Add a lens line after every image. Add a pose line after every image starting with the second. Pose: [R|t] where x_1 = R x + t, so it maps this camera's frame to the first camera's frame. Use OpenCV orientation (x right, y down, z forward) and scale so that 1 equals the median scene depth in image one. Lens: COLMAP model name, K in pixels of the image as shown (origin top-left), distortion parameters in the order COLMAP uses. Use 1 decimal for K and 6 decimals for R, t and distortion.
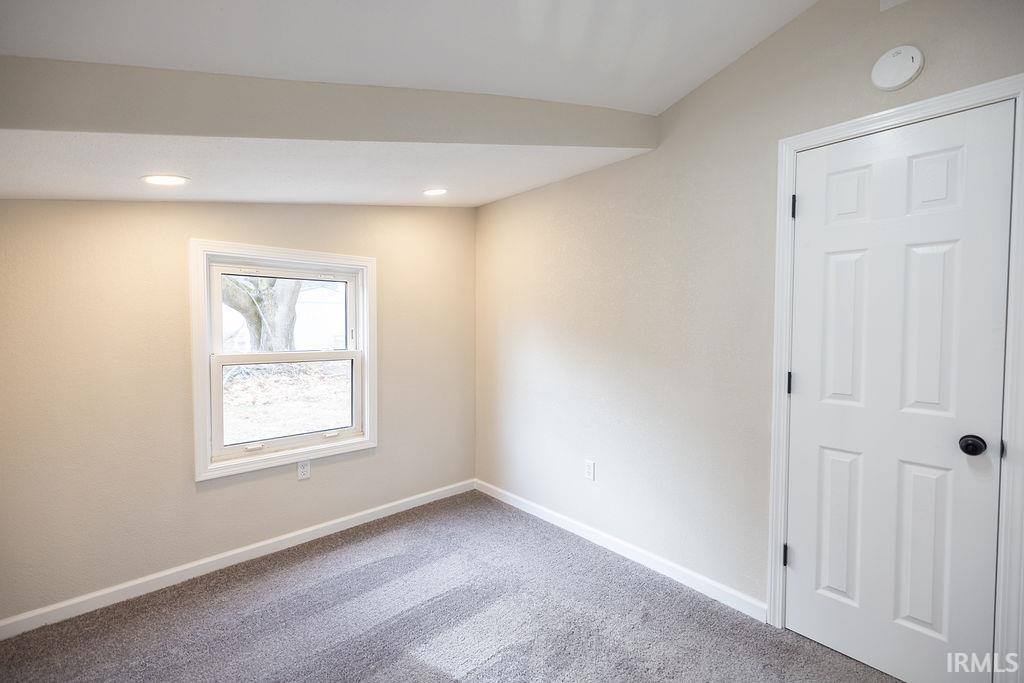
lens RADIAL K [[431.9, 0, 512.8], [0, 431.9, 337.8], [0, 0, 1]] dist [0.001160, 0.000666]
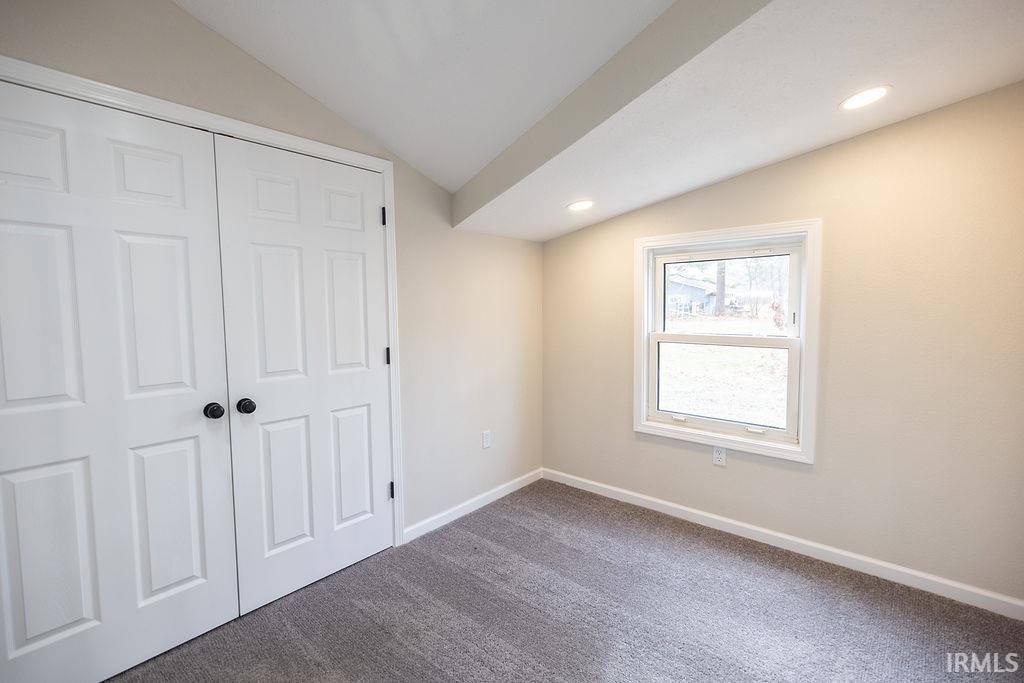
lens RADIAL K [[449.6, 0, 513.0], [0, 449.6, 338.1], [0, 0, 1]] dist [0.003737, 0.000583]
pose [[0.120679, 0.063292, -0.990672, 0.450315], [-0.022449, 0.997884, 0.061018, -0.011639], [0.992438, 0.014876, 0.121845, 0.411606]]
